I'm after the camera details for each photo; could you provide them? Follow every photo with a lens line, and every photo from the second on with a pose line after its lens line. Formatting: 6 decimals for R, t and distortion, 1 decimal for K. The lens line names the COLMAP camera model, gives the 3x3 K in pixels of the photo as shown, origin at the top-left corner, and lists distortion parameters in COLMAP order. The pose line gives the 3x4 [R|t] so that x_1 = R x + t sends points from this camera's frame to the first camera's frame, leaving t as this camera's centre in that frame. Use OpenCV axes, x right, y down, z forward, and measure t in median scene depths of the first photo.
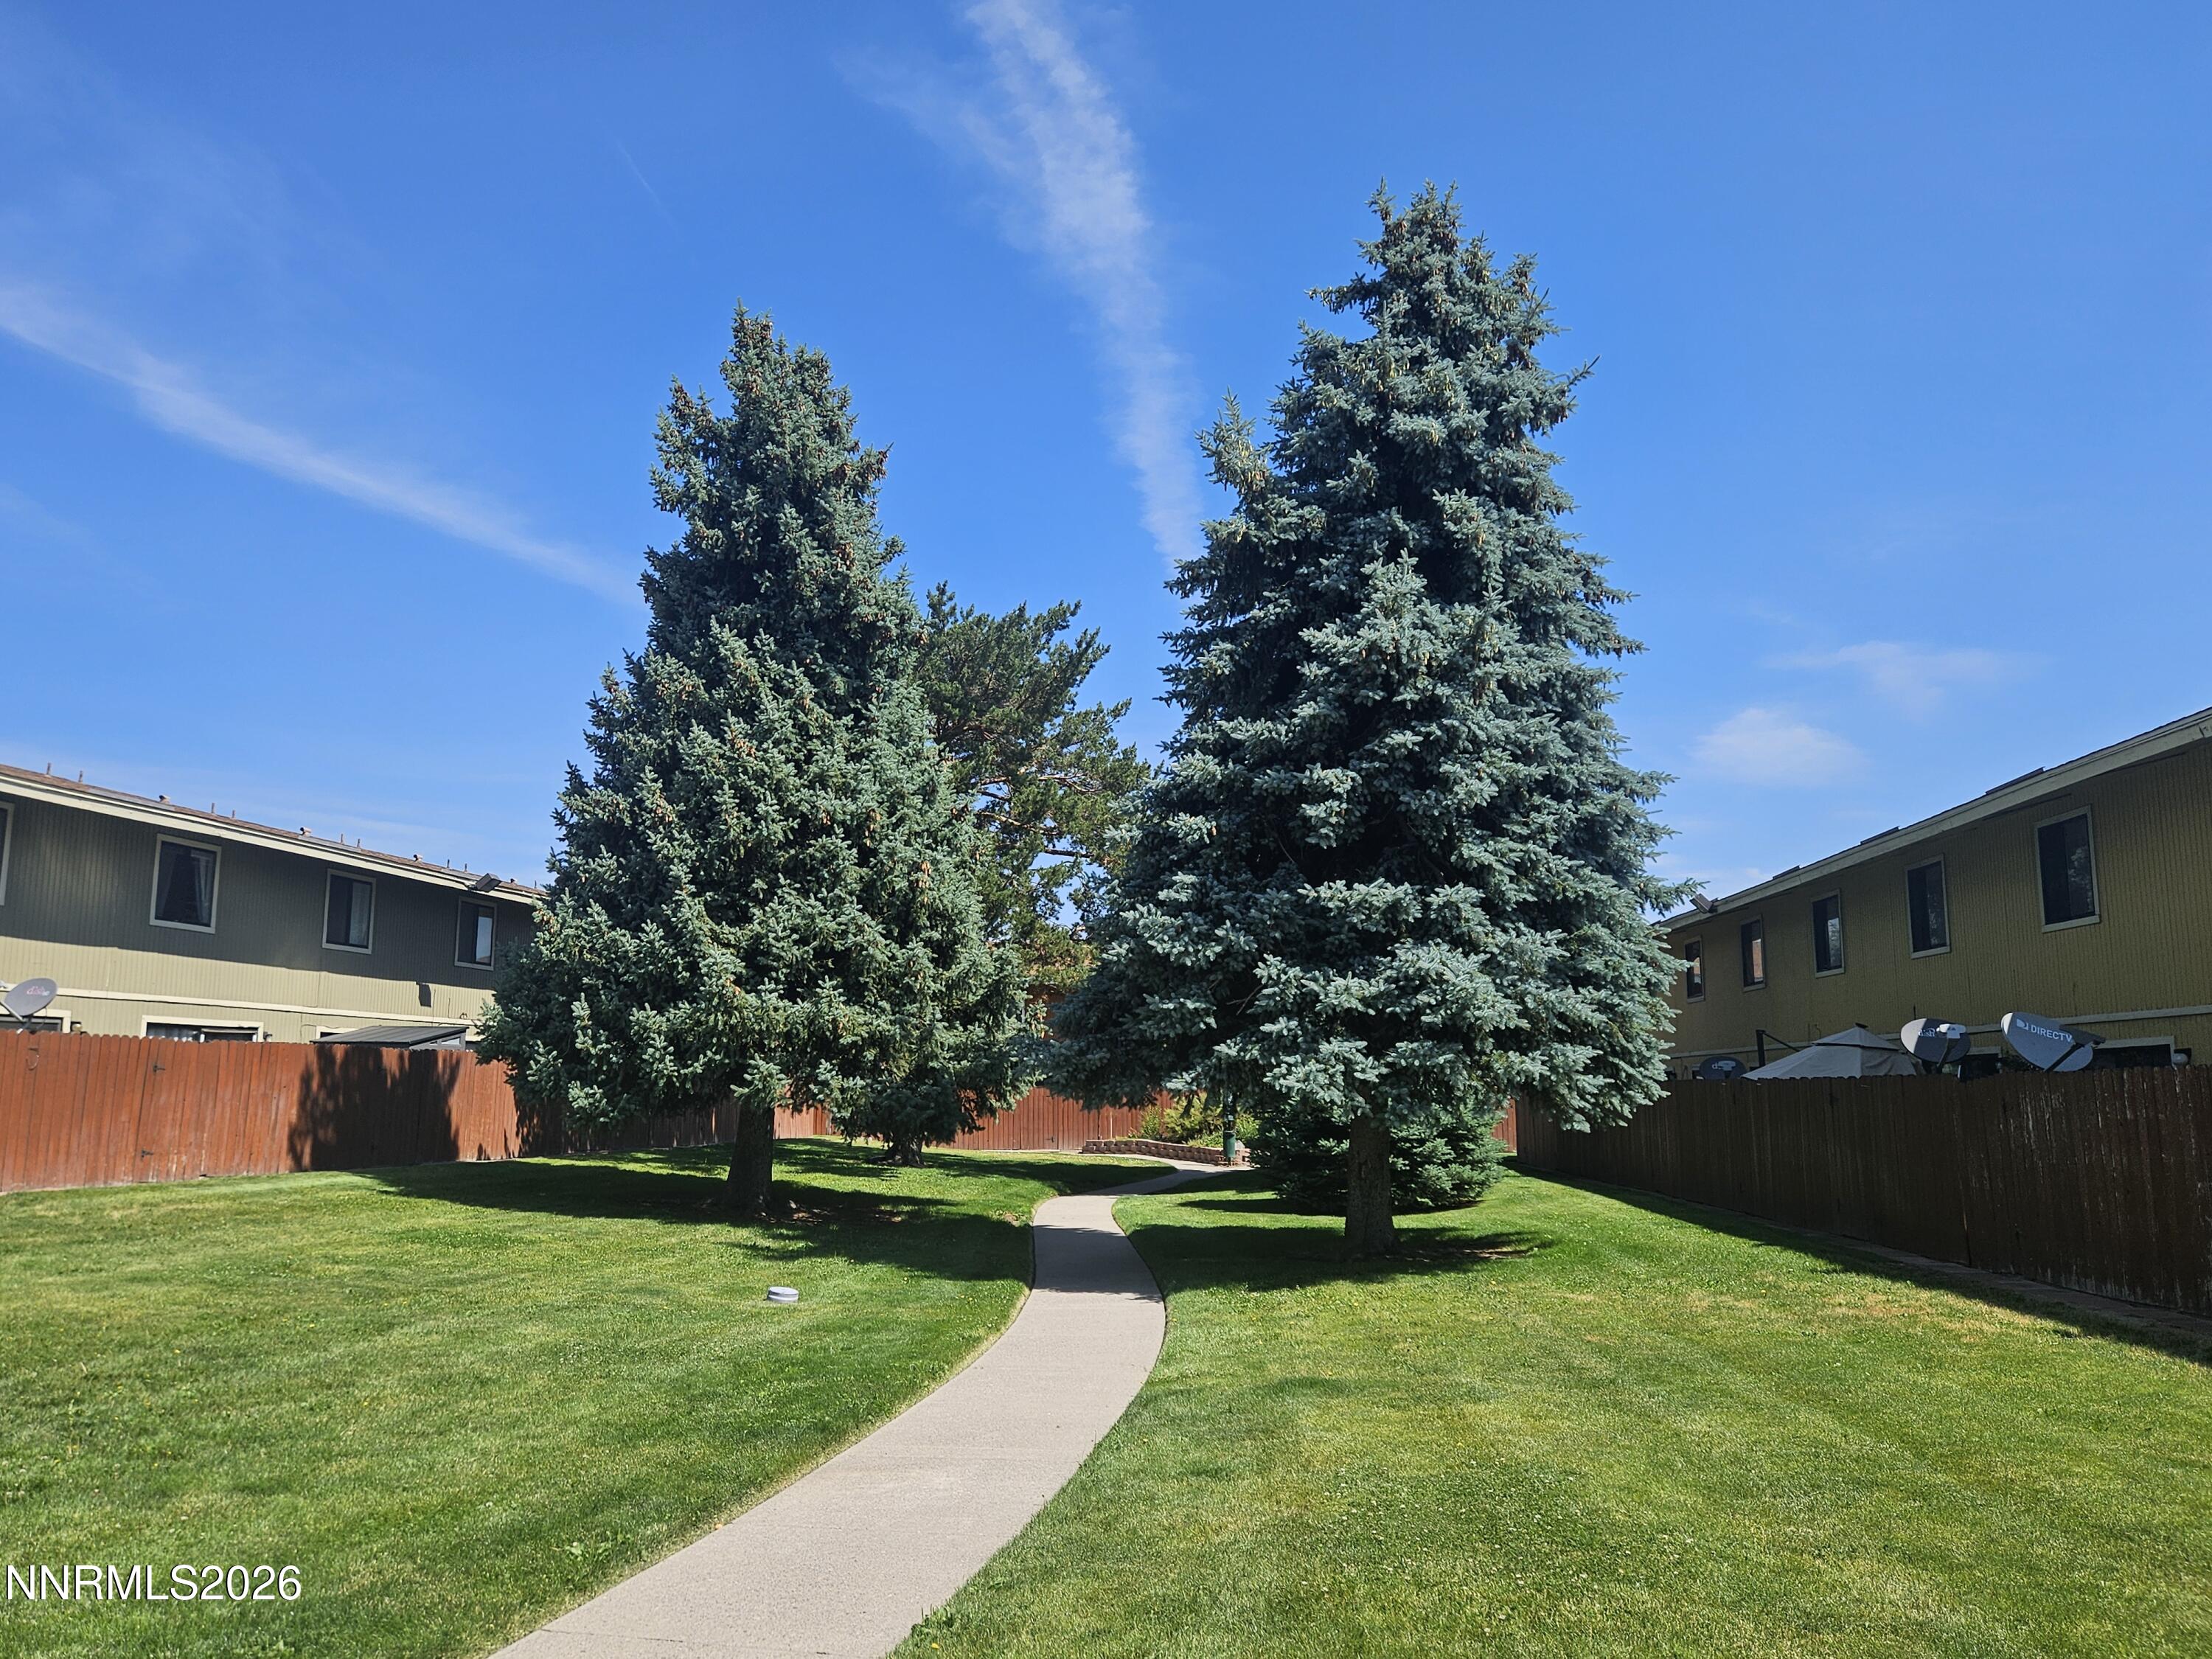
lens RADIAL K [[1588.8, 0, 1136.0], [0, 1588.8, 864.6], [0, 0, 1]] dist [0.057093, -0.000815]
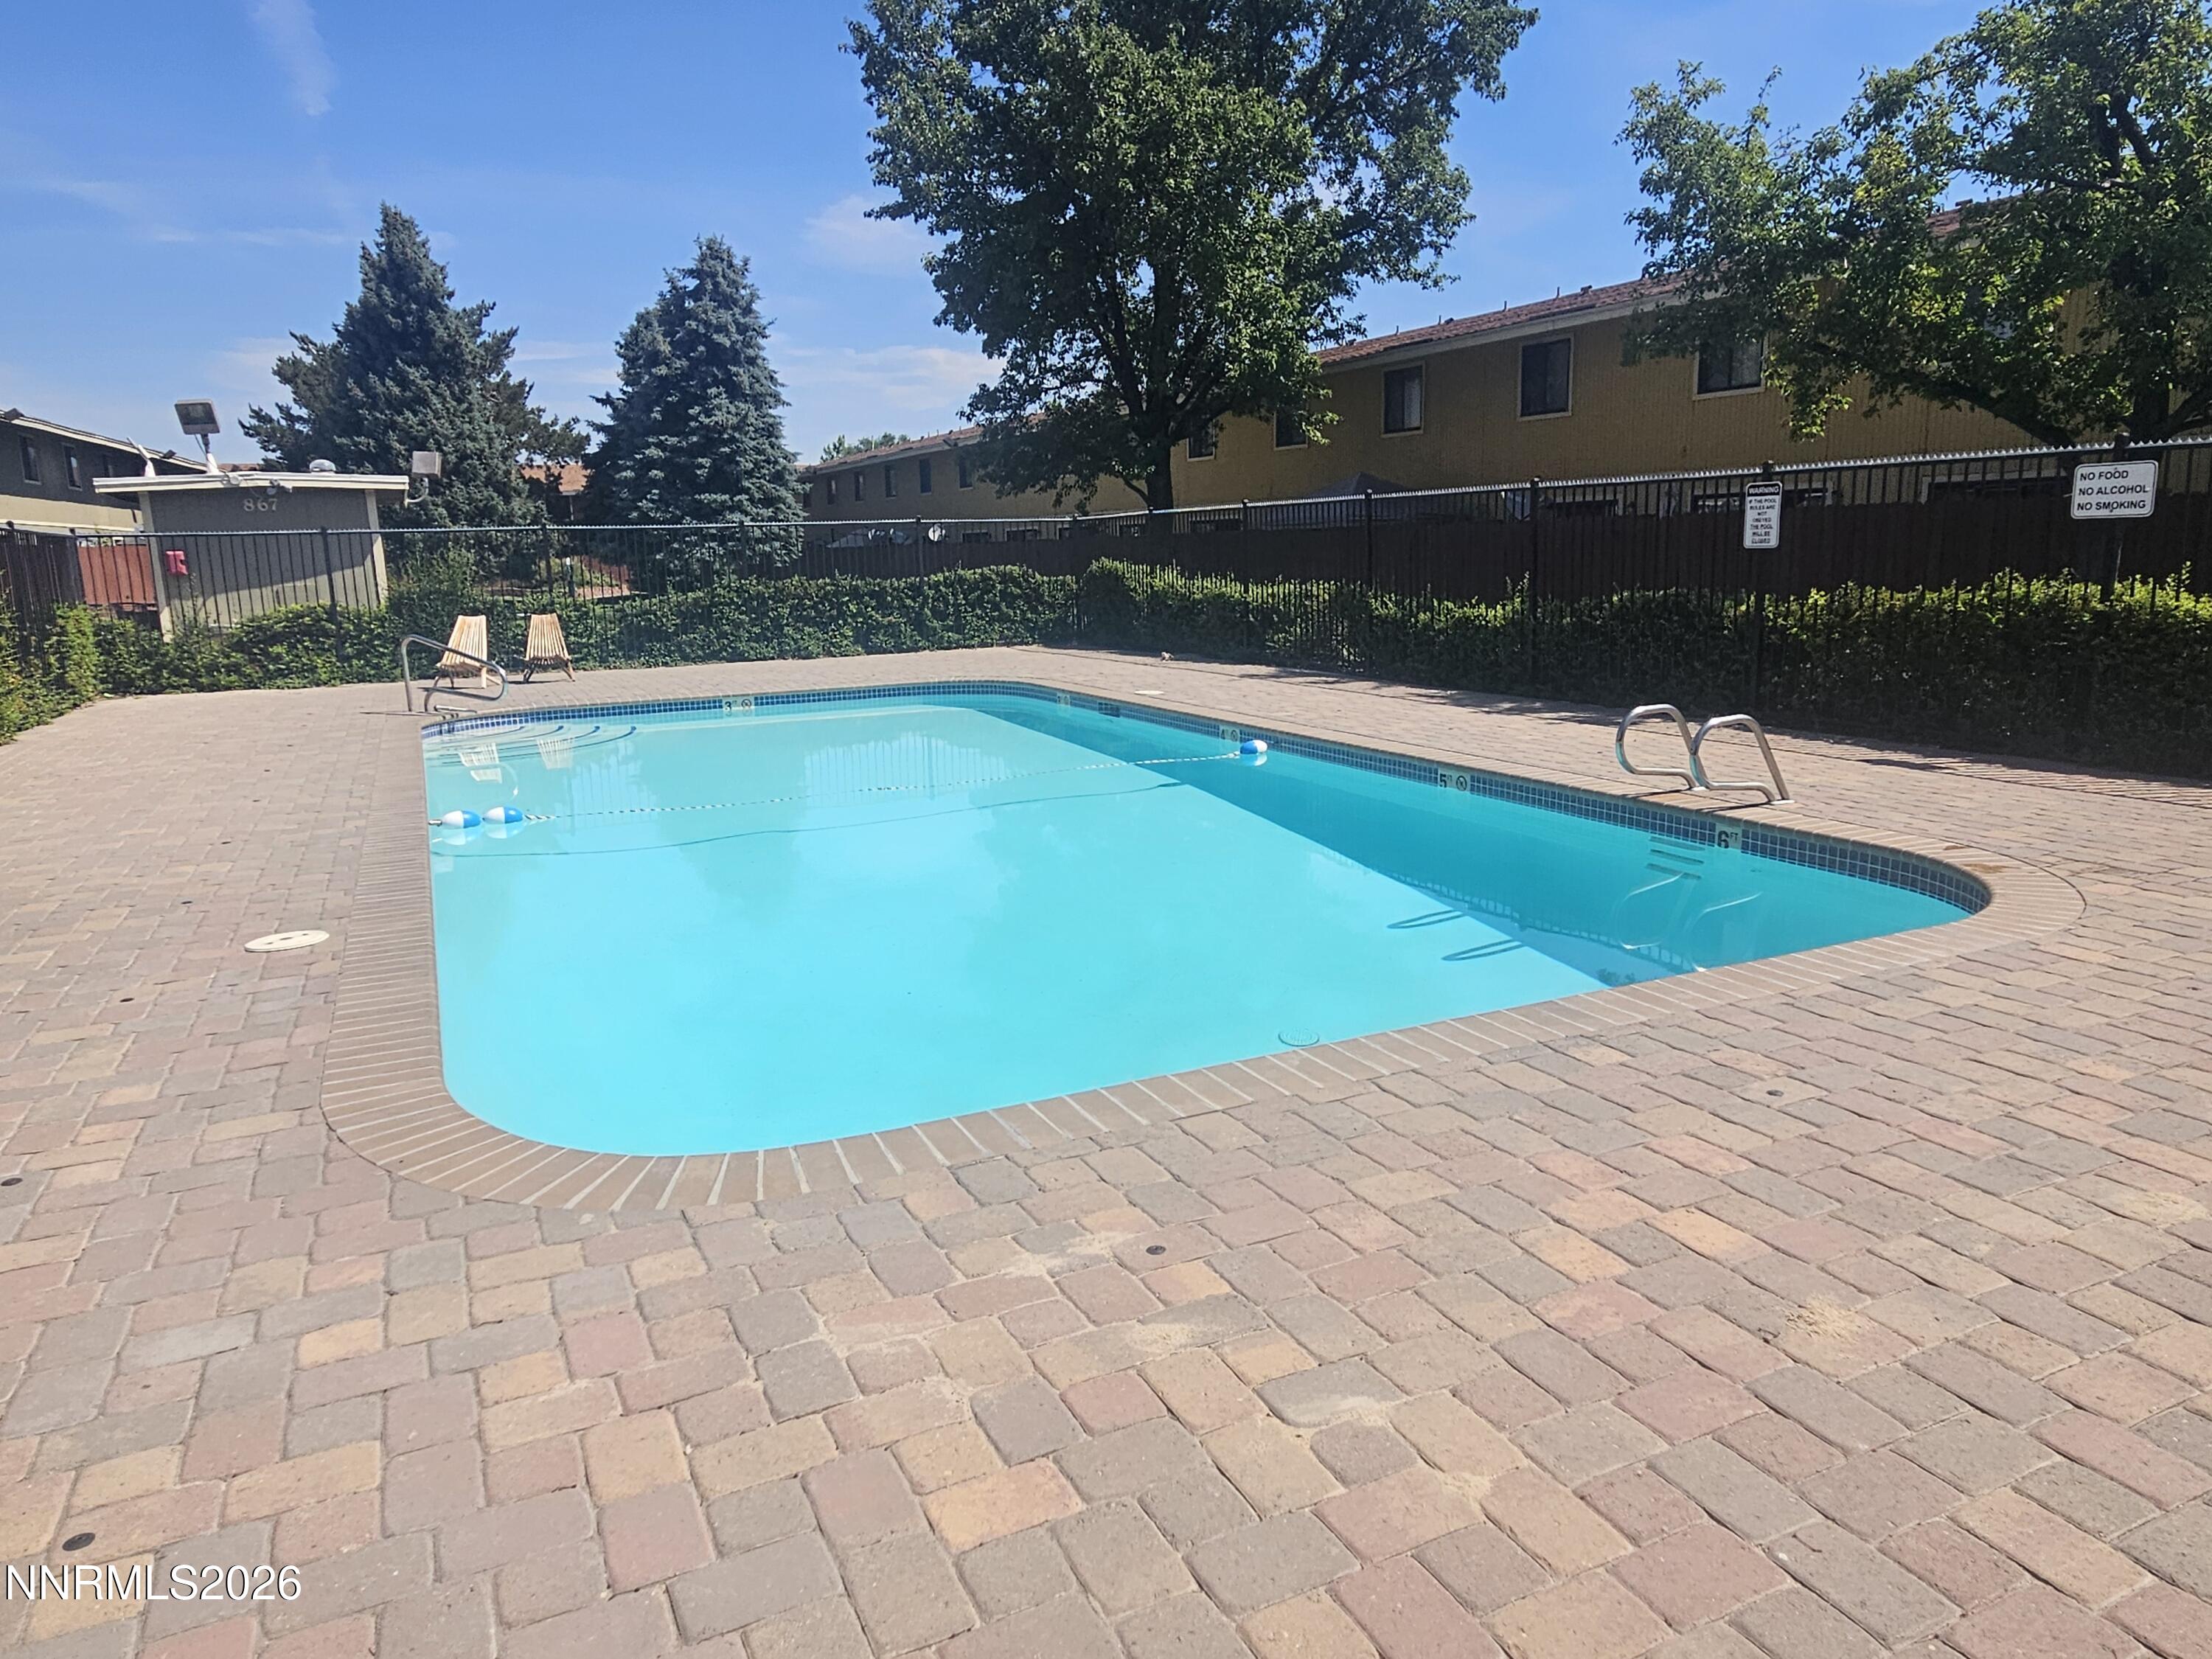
lens RADIAL K [[1487.6, 0, 1099.1], [0, 1487.6, 831.4], [0, 0, 1]] dist [0.006533, -0.004857]
pose [[0.864285, -0.119051, 0.488711, -0.584571], [-0.044326, 0.949781, 0.309759, -0.242521], [-0.501045, -0.289382, 0.815605, -1.634485]]
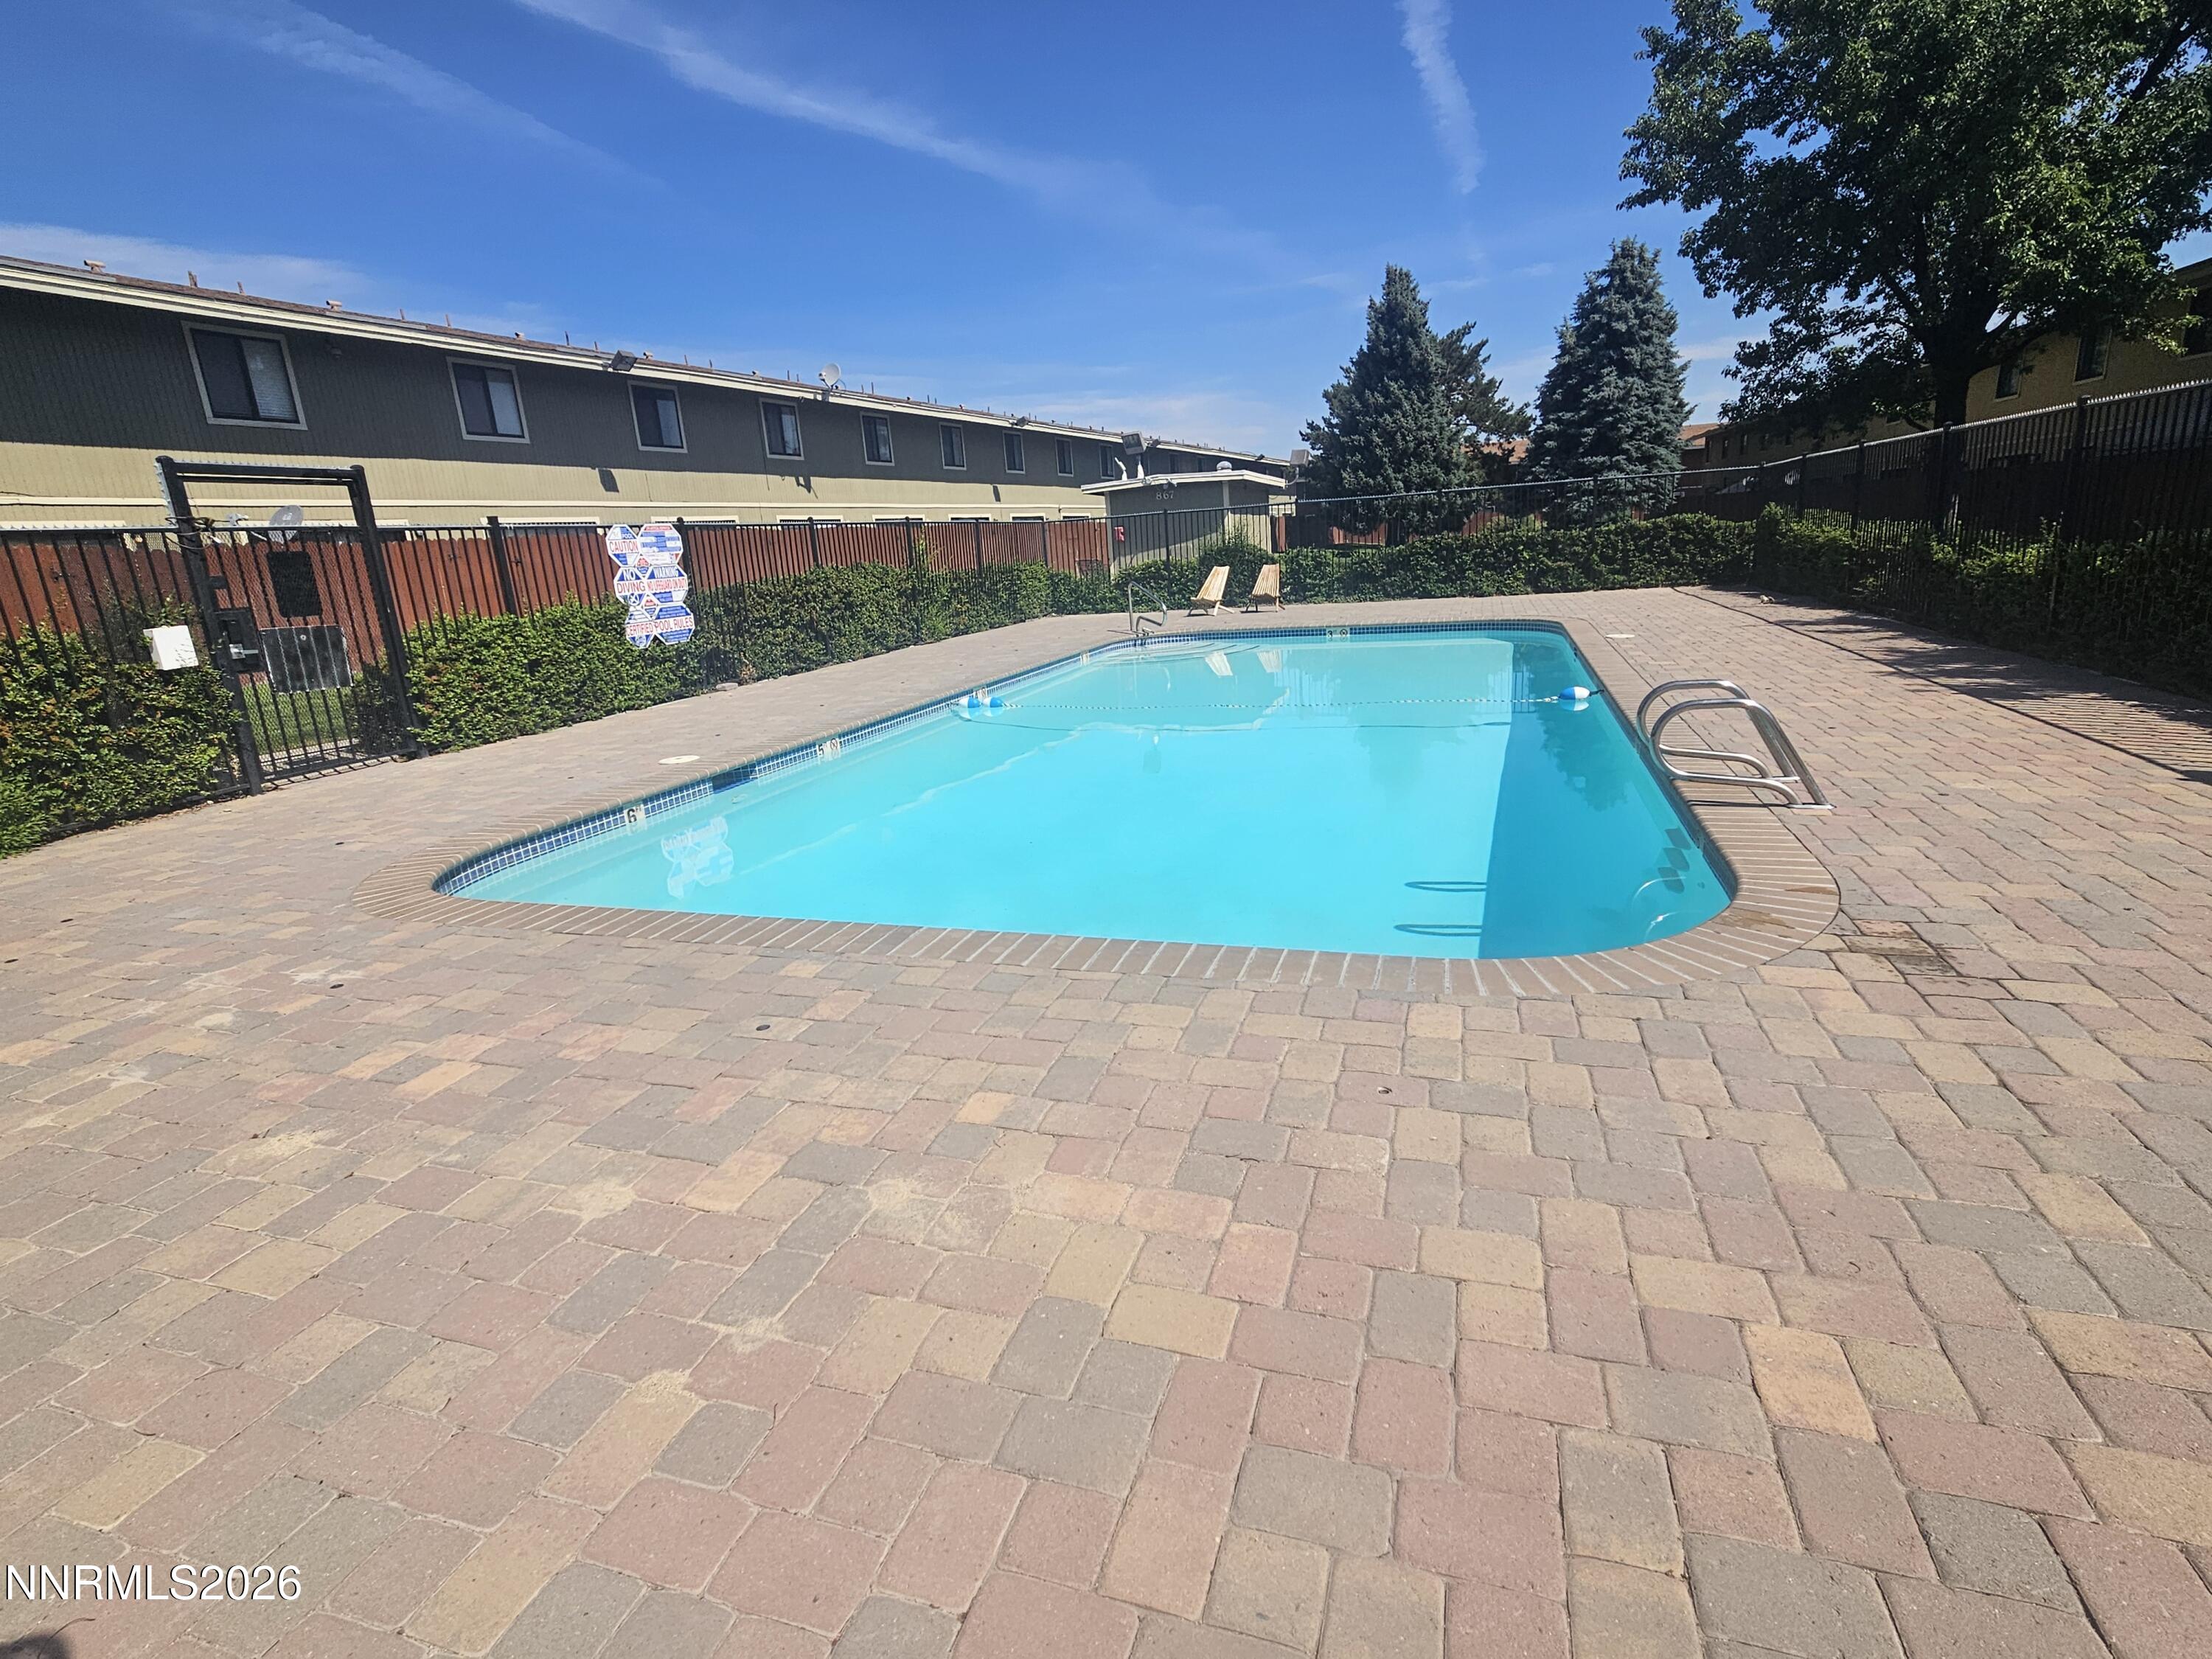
lens RADIAL K [[1075.2, 0, 1108.8], [0, 1075.2, 809.5], [0, 0, 1]] dist [0.018517, -0.000955]
pose [[0.967771, -0.003902, -0.251802, -0.289298], [0.100418, 0.922929, 0.371642, -0.240331], [0.230945, -0.384950, 0.893576, -1.655760]]
